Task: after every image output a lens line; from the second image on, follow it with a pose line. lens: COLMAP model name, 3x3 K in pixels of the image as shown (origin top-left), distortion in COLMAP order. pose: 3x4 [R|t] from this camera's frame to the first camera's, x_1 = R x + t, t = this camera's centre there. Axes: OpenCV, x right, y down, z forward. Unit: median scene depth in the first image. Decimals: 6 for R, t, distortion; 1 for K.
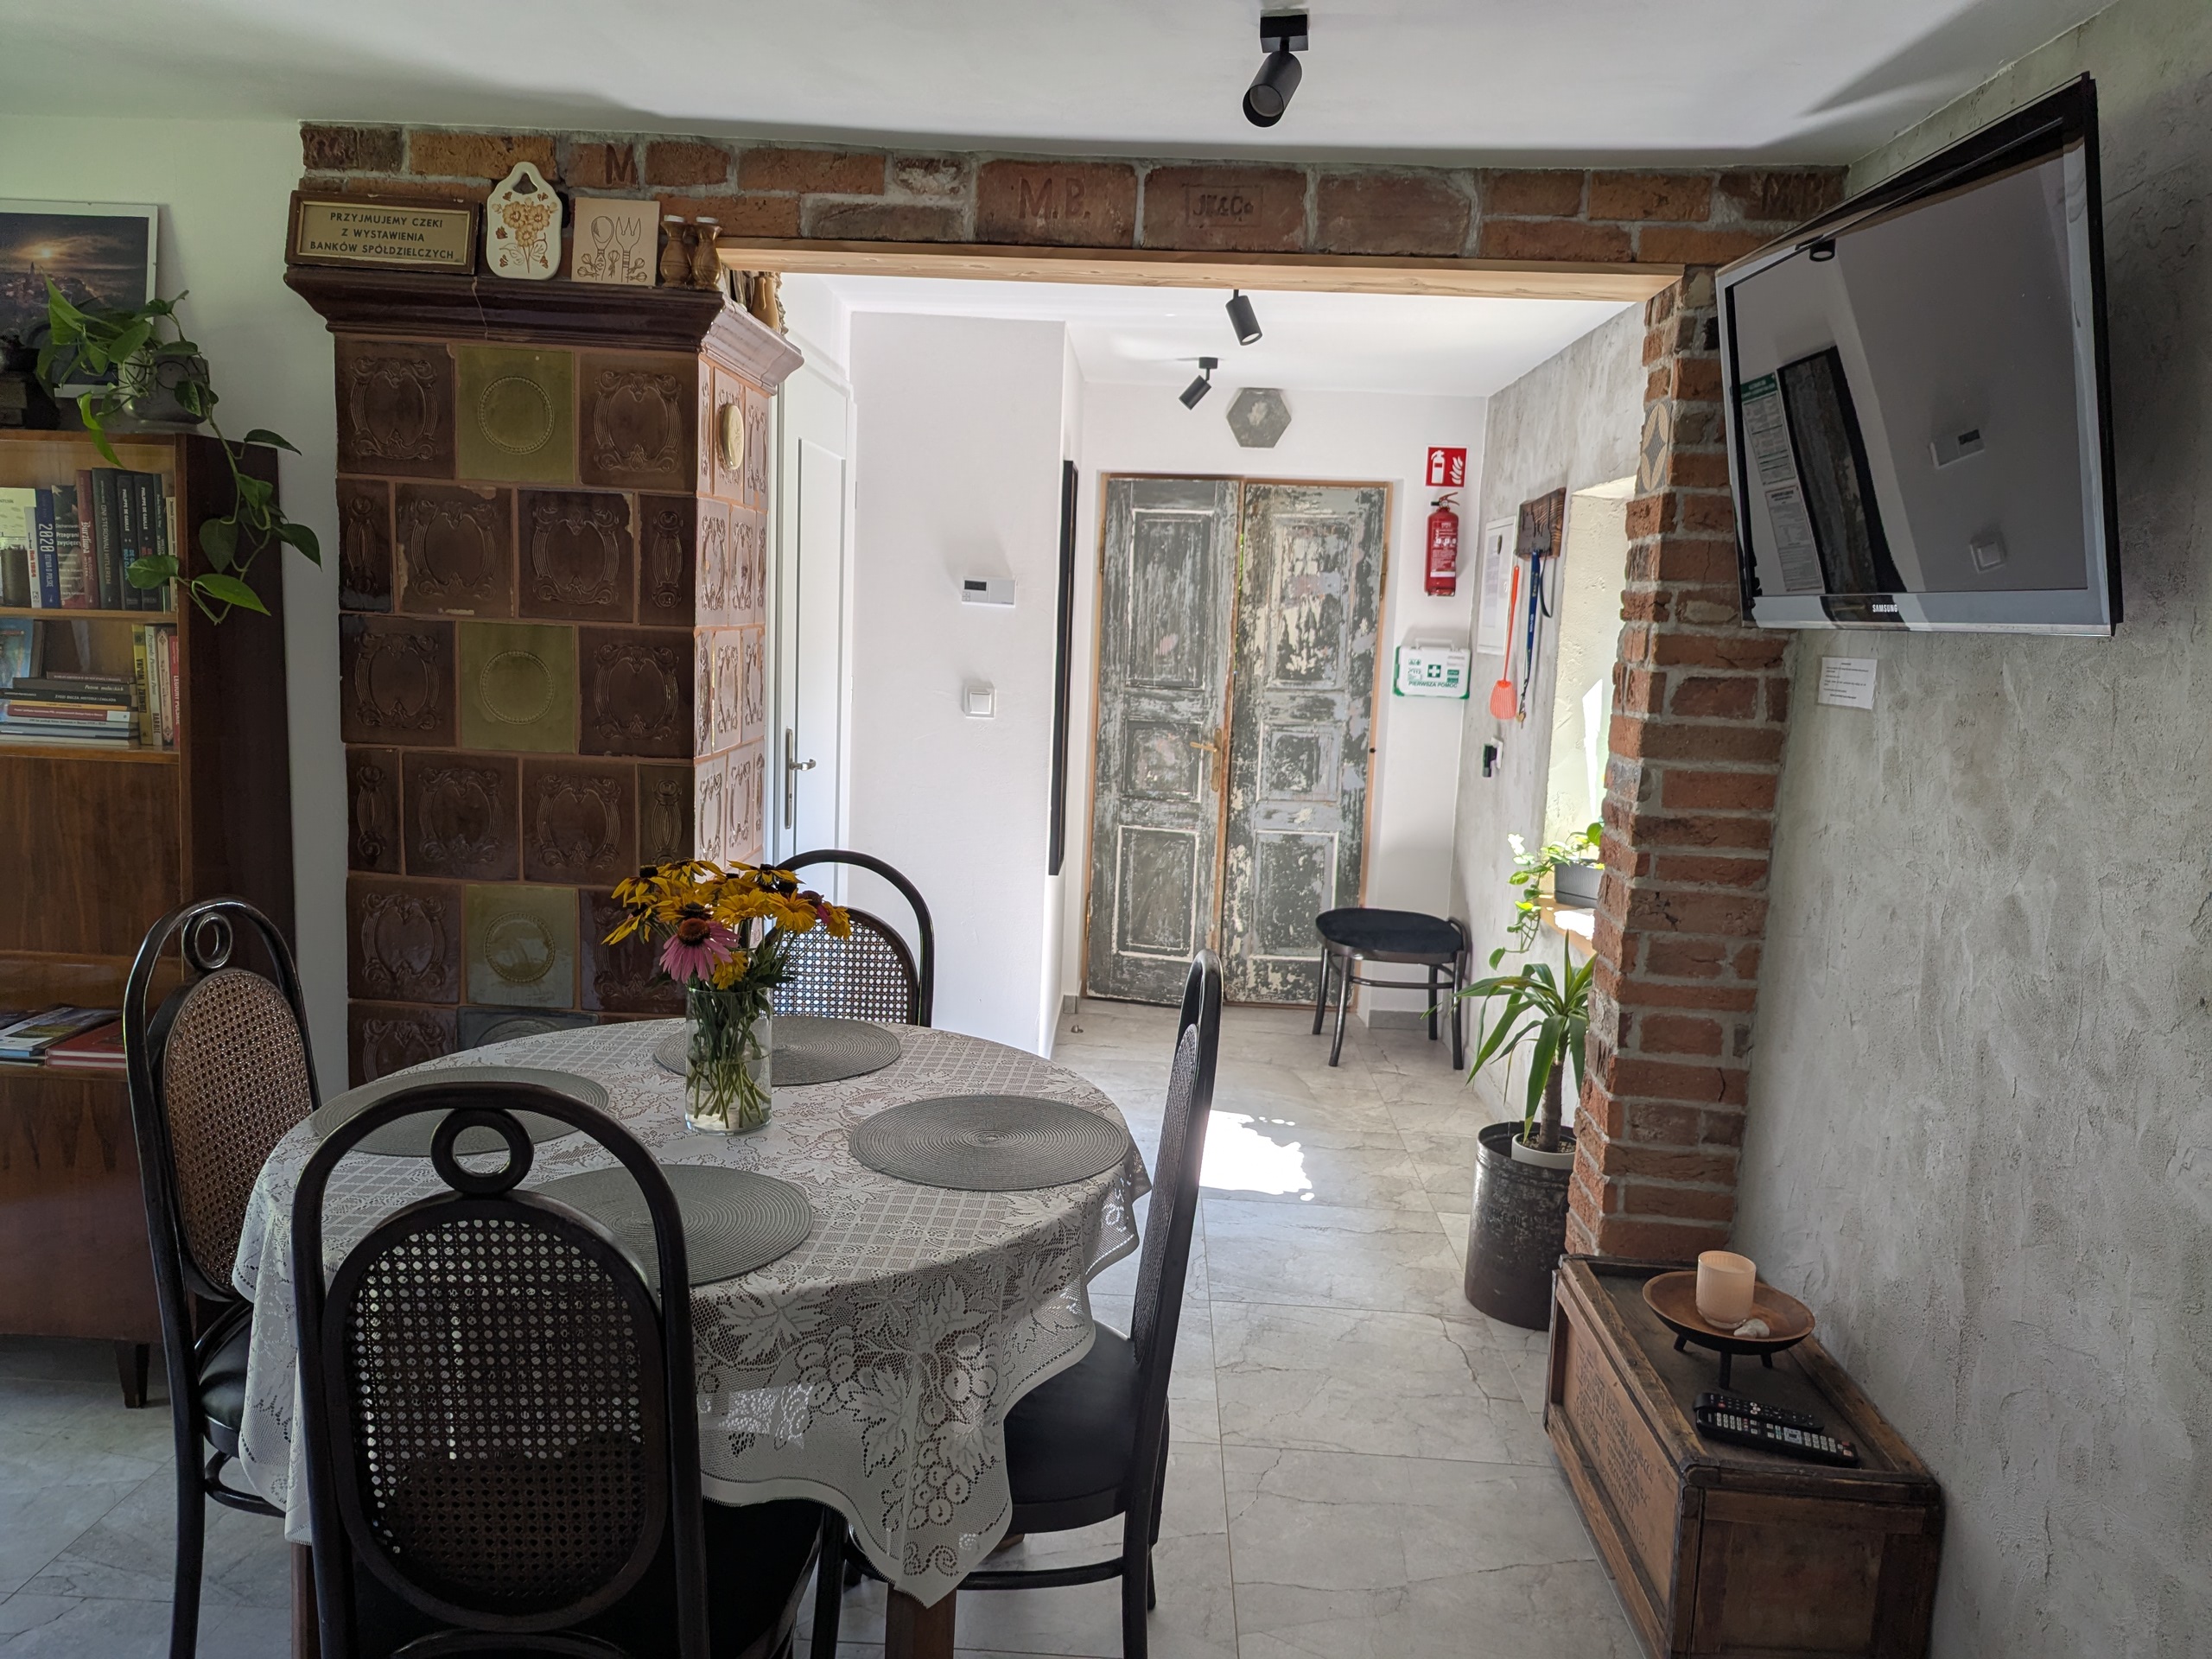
lens RADIAL K [[1566.6, 0, 1102.9], [0, 1566.6, 827.7], [0, 0, 1]] dist [0.040608, -0.019436]
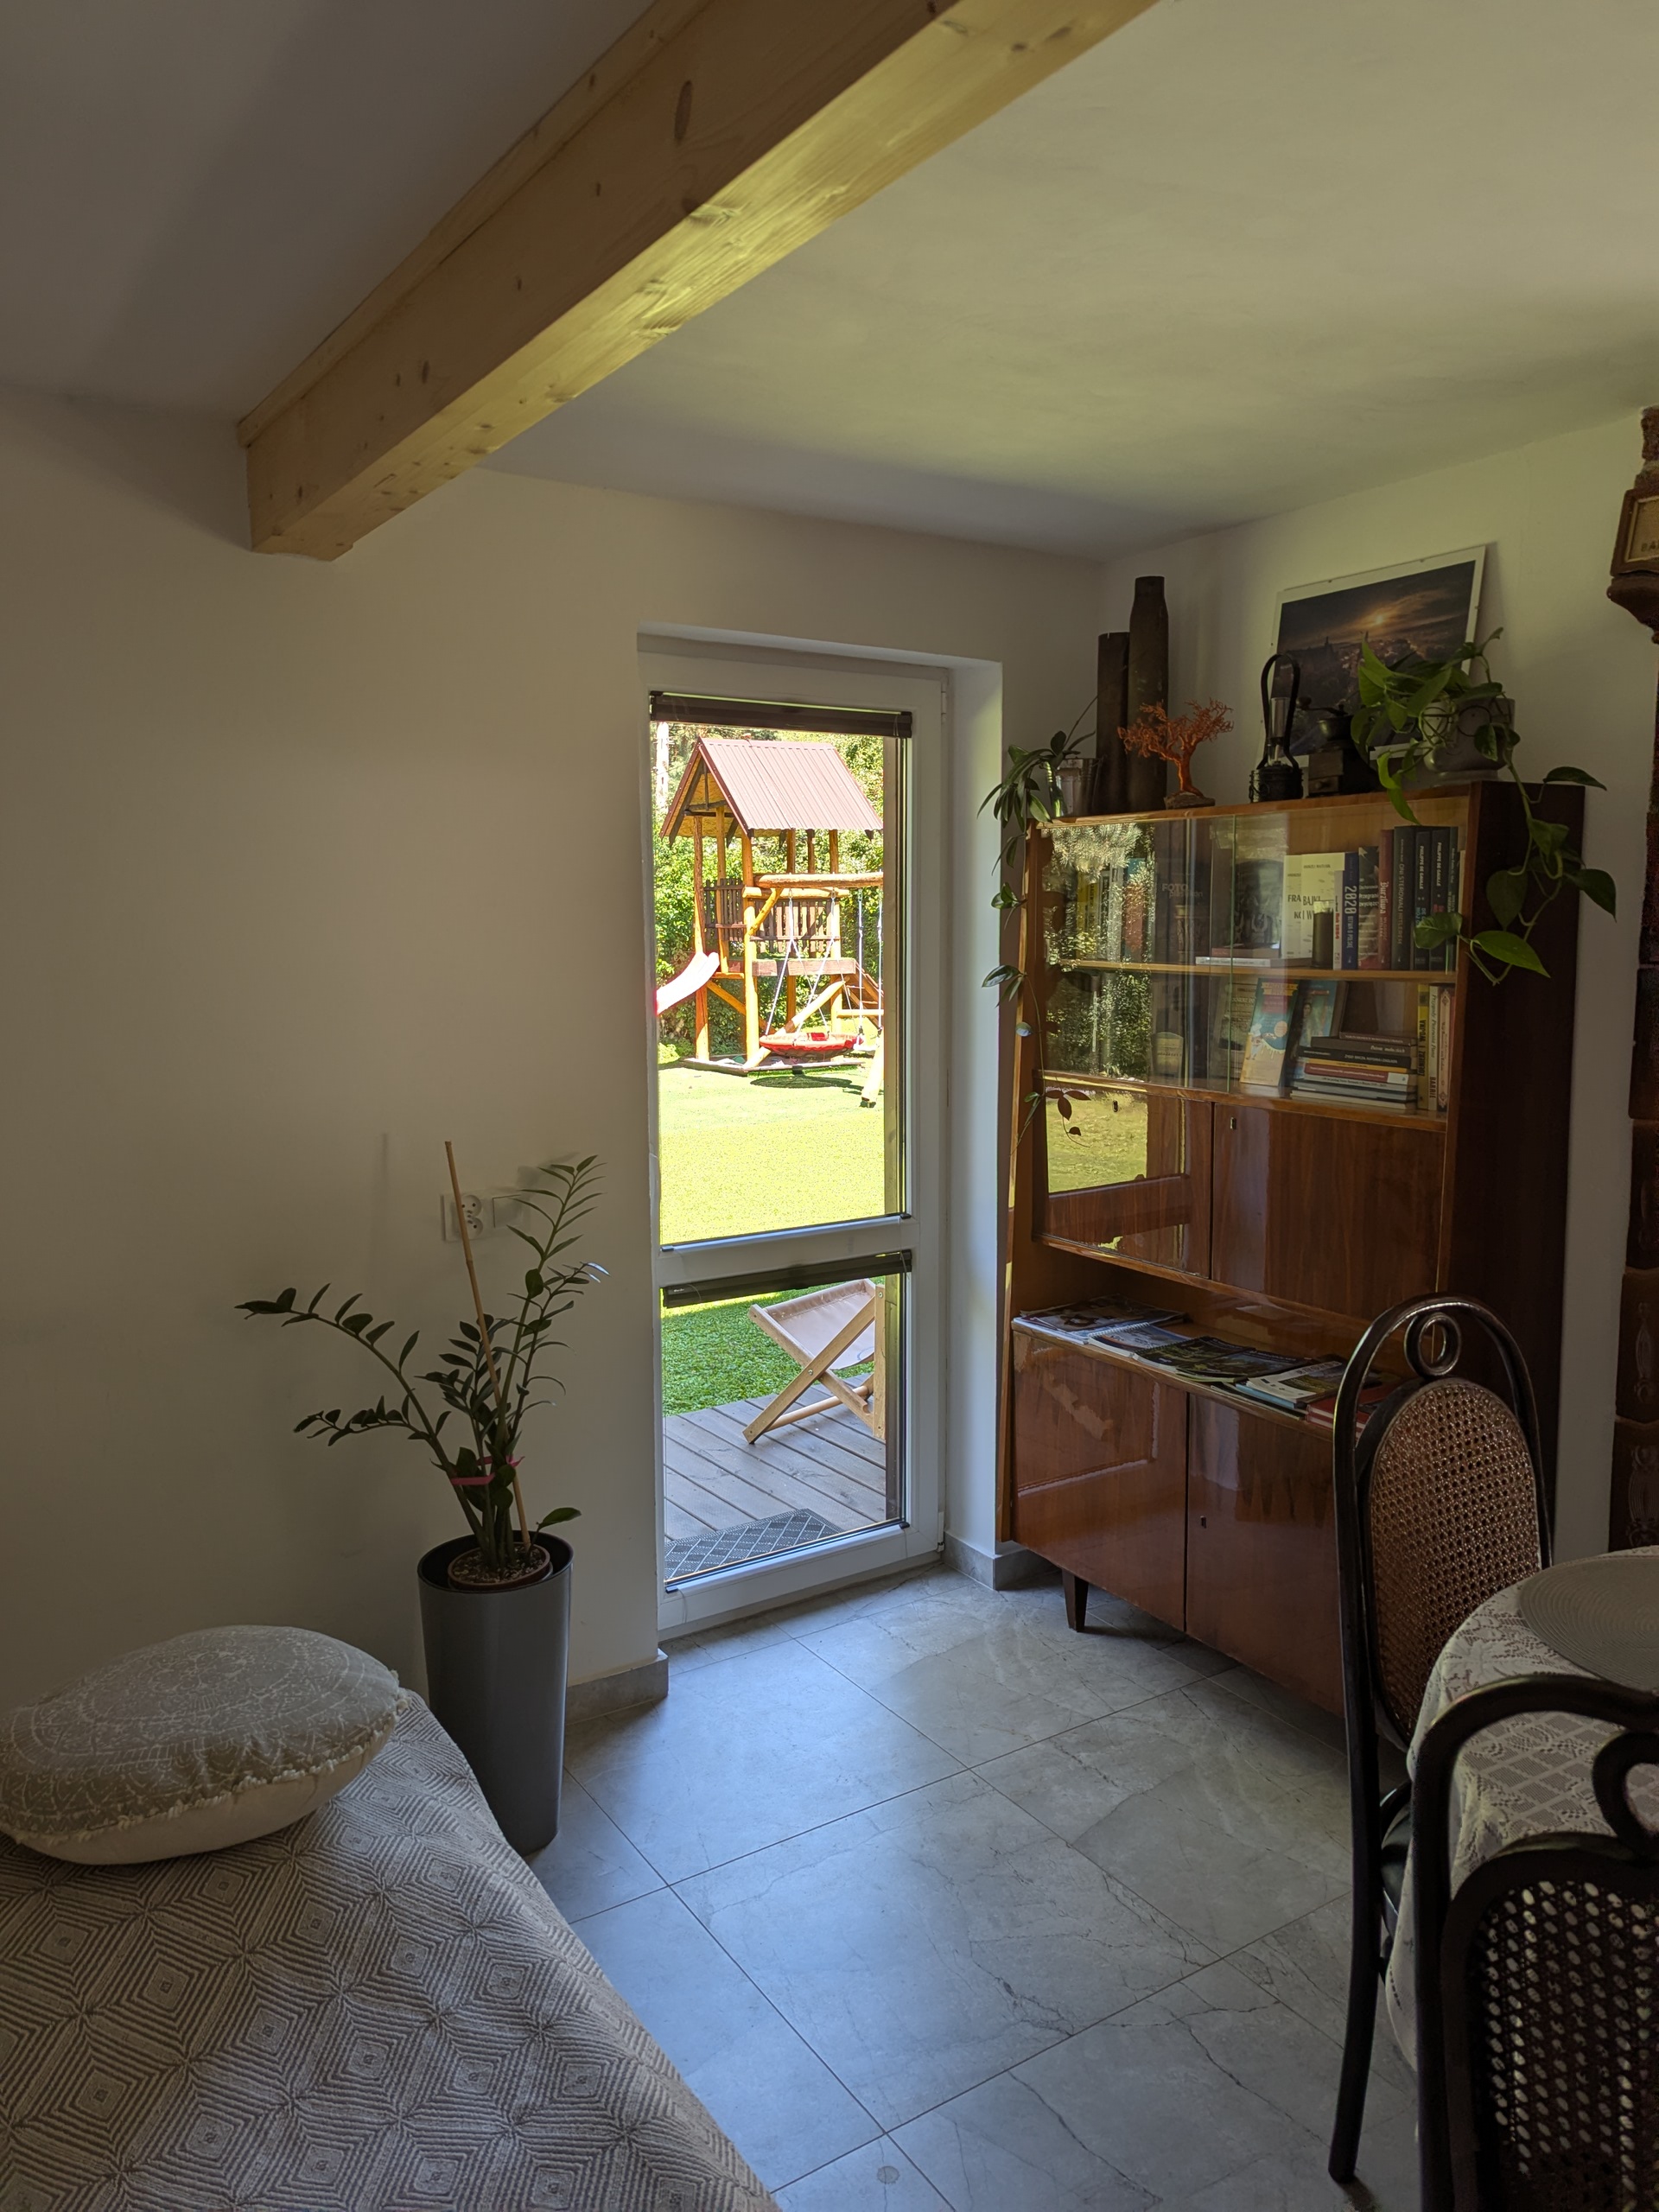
lens RADIAL K [[1566.6, 0, 815.0], [0, 1566.6, 1072.2], [0, 0, 1]] dist [0.040608, -0.019436]
pose [[0.568783, 0.044288, -0.821294, -0.031979], [-0.087544, 0.996137, -0.006912, -0.036801], [0.817815, 0.075831, 0.570463, 0.159769]]
